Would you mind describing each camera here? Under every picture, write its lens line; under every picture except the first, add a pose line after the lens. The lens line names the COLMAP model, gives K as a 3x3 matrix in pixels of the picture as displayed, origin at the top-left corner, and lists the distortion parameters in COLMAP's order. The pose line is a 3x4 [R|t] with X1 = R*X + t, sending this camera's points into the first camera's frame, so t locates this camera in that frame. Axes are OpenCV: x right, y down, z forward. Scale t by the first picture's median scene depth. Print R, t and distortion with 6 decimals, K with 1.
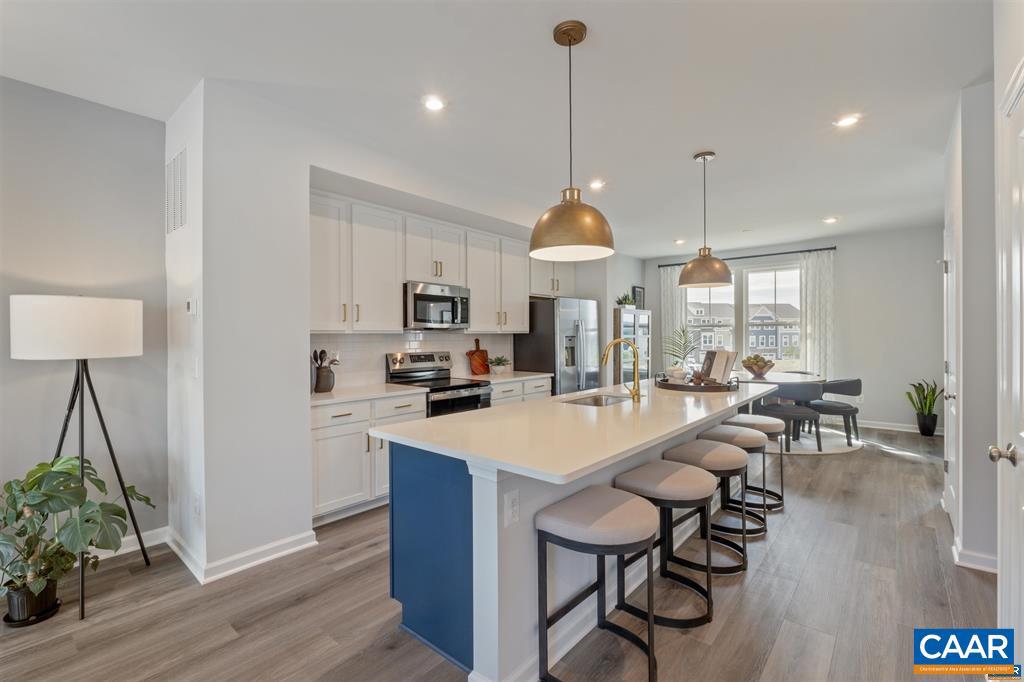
lens RADIAL K [[452.3, 0, 497.7], [0, 452.3, 338.0], [0, 0, 1]] dist [-0.003683, -0.000711]
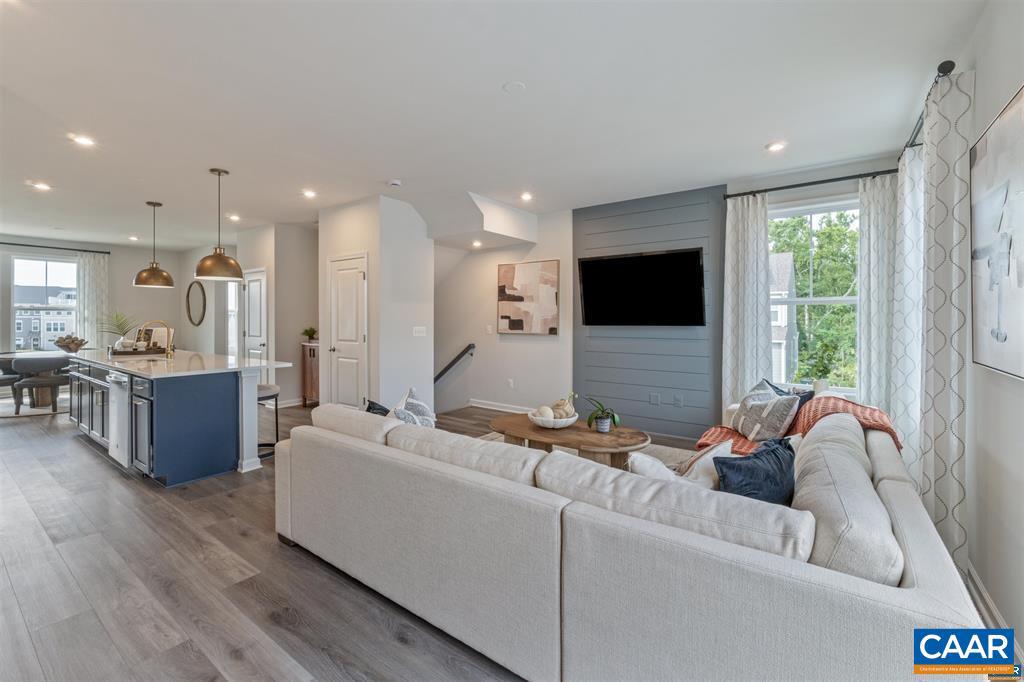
lens RADIAL K [[435.3, 0, 510.4], [0, 435.3, 320.4], [0, 0, 1]] dist [-0.001602, -0.000306]
pose [[-0.095898, 0.000122, 0.995391, -0.797942], [0.005354, 0.999986, 0.000393, 0.004766], [-0.995377, 0.005367, -0.095897, -0.054907]]
